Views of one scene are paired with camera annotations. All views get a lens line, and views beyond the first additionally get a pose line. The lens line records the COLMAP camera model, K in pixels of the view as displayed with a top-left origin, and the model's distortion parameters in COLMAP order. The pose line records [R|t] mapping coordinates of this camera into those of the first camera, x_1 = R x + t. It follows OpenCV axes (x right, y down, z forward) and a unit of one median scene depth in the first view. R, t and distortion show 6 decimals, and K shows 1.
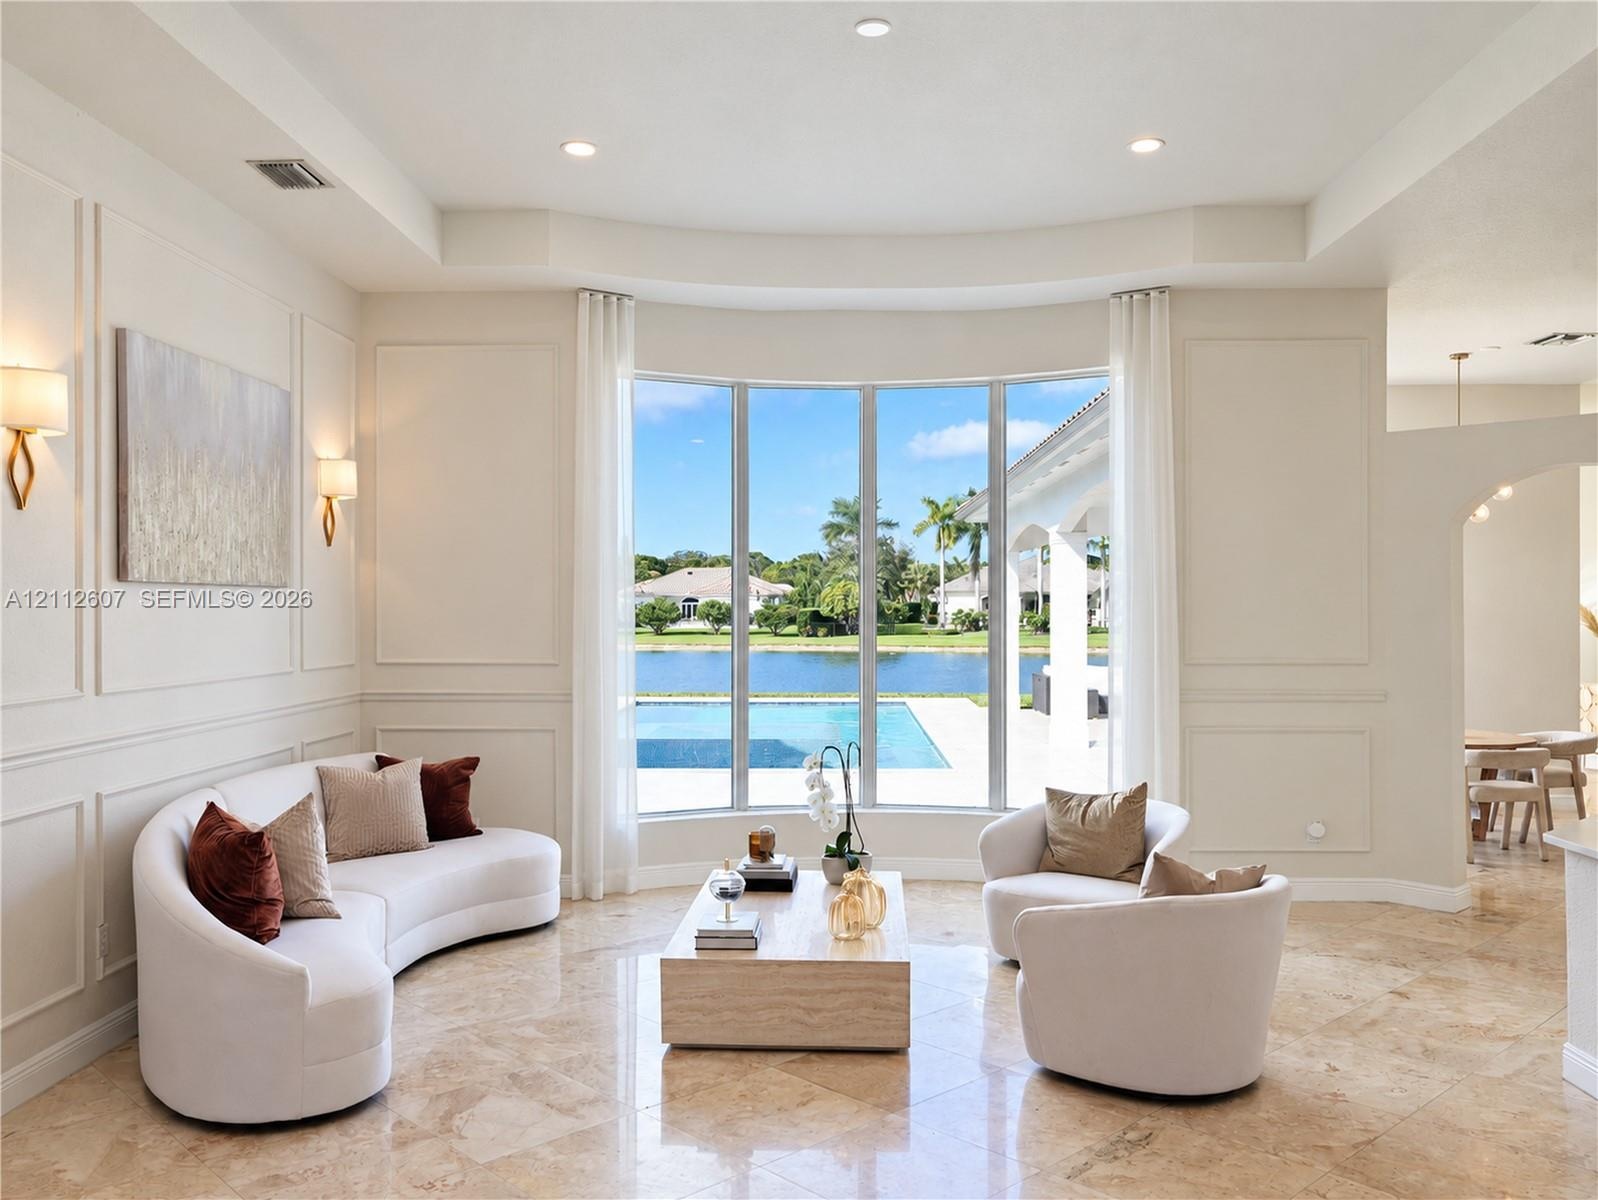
lens RADIAL K [[1307.2, 0, 793.8], [0, 1307.2, 593.0], [0, 0, 1]] dist [-0.029225, 0.006842]
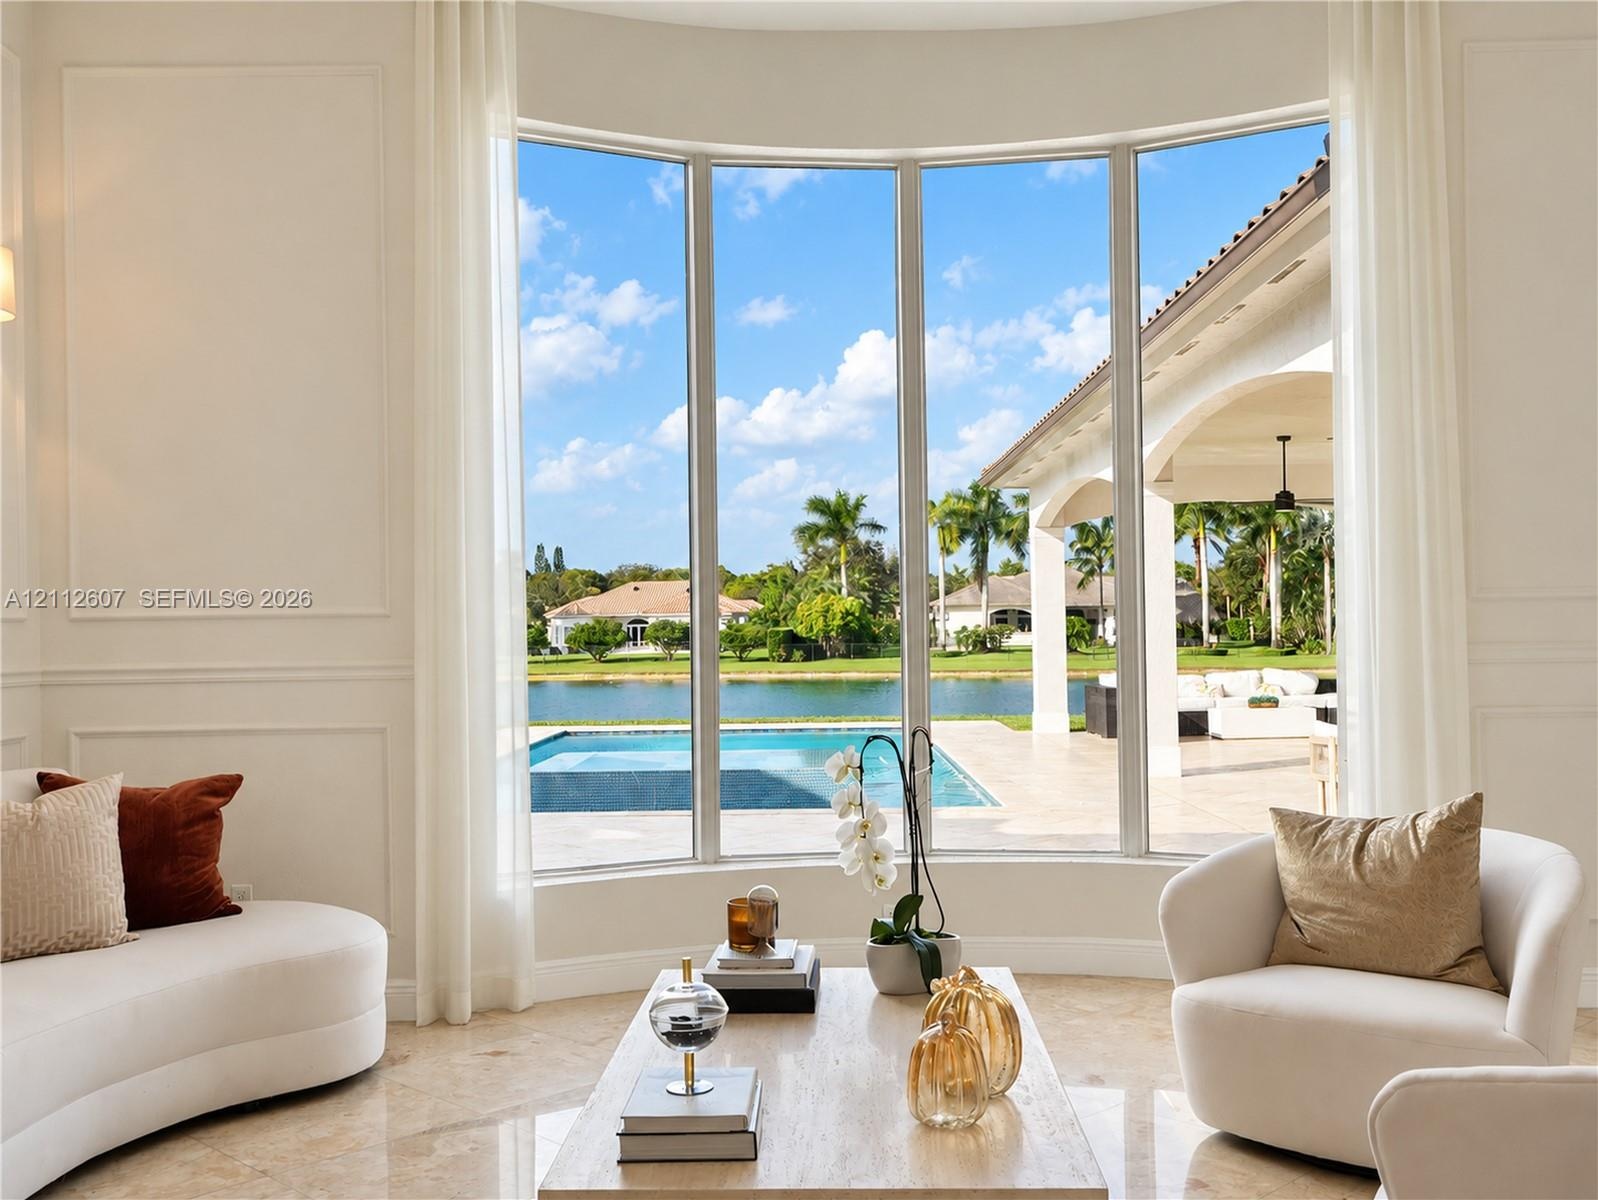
lens RADIAL K [[1554.1, 0, 803.5], [0, 1554.1, 605.7], [0, 0, 1]] dist [0.023560, 0.000000]
pose [[0.999547, -0.013276, 0.027022, -0.016721], [0.013425, 0.999896, -0.005327, 0.059673], [-0.026948, 0.005688, 0.999621, 0.322310]]
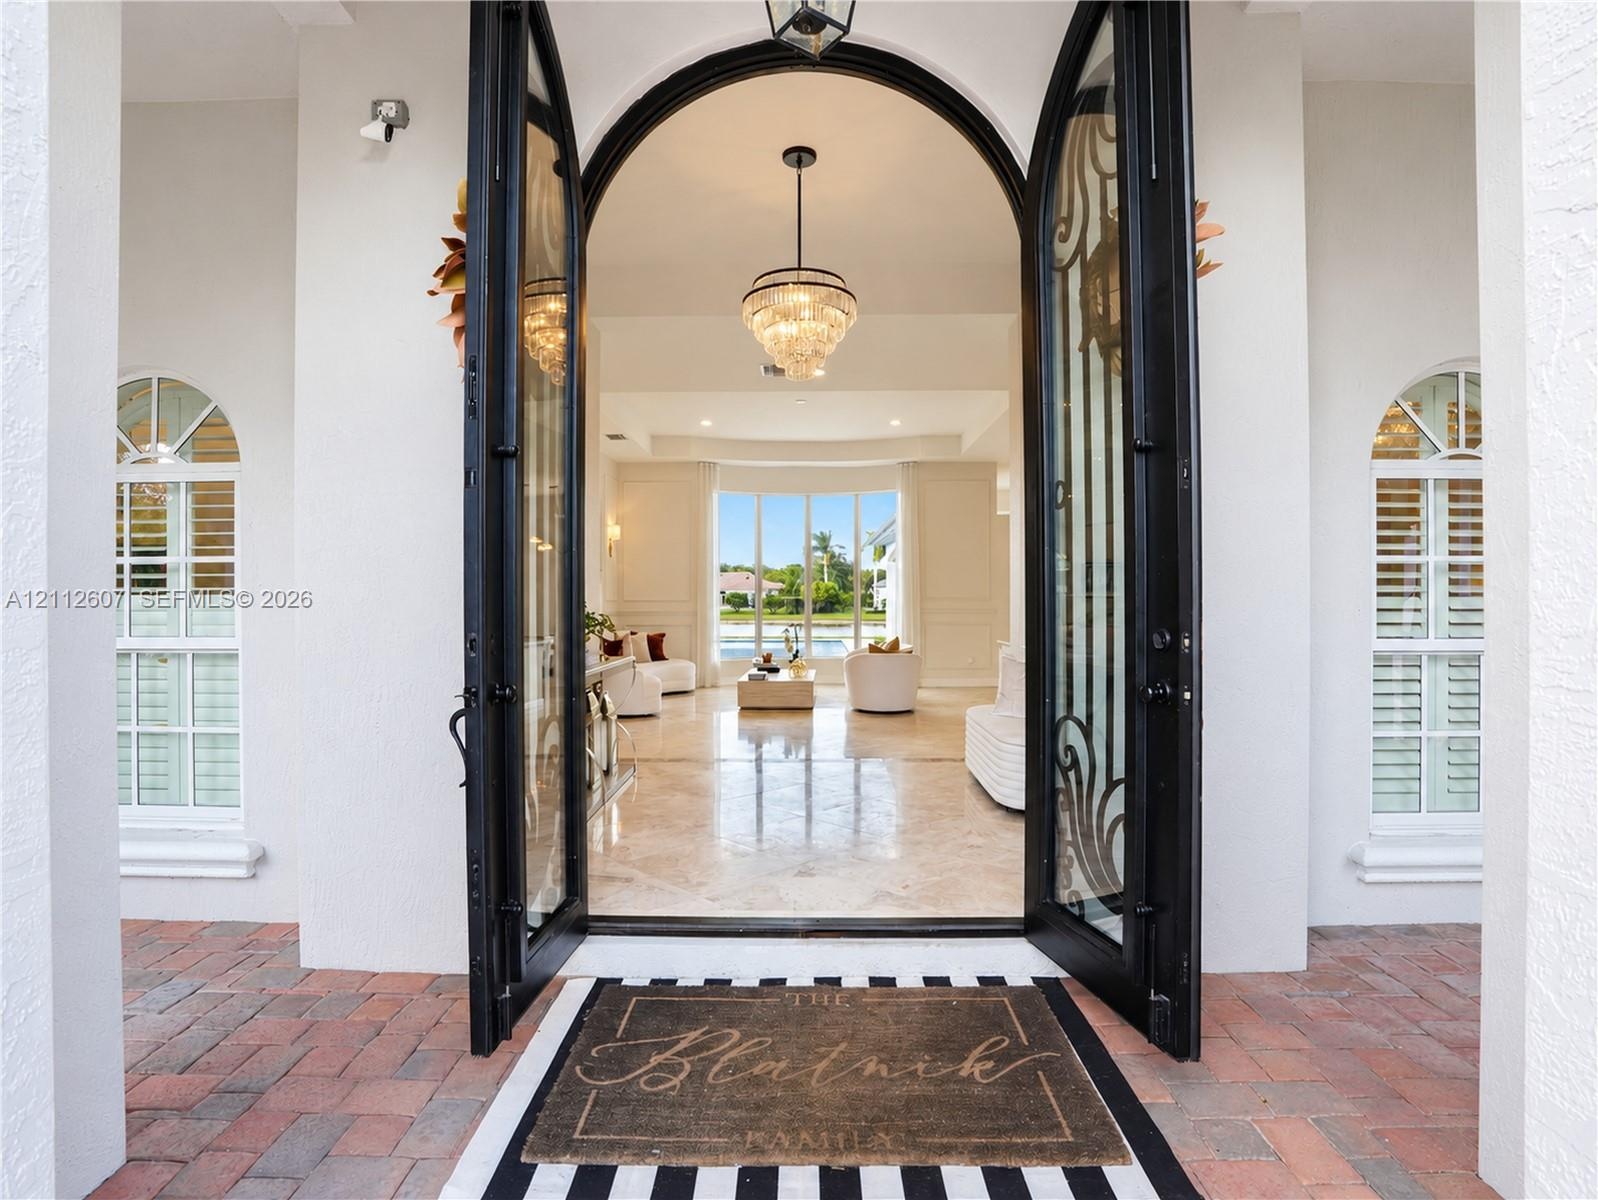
lens RADIAL K [[832.0, 0, 790.4], [0, 832.0, 598.0], [0, 0, 1]] dist [-0.049999, 0.001137]
pose [[0.999964, -0.004661, 0.007146, 0.011328], [0.004588, 0.999937, 0.010252, 0.033916], [-0.007193, -0.010219, 0.999922, -0.754979]]
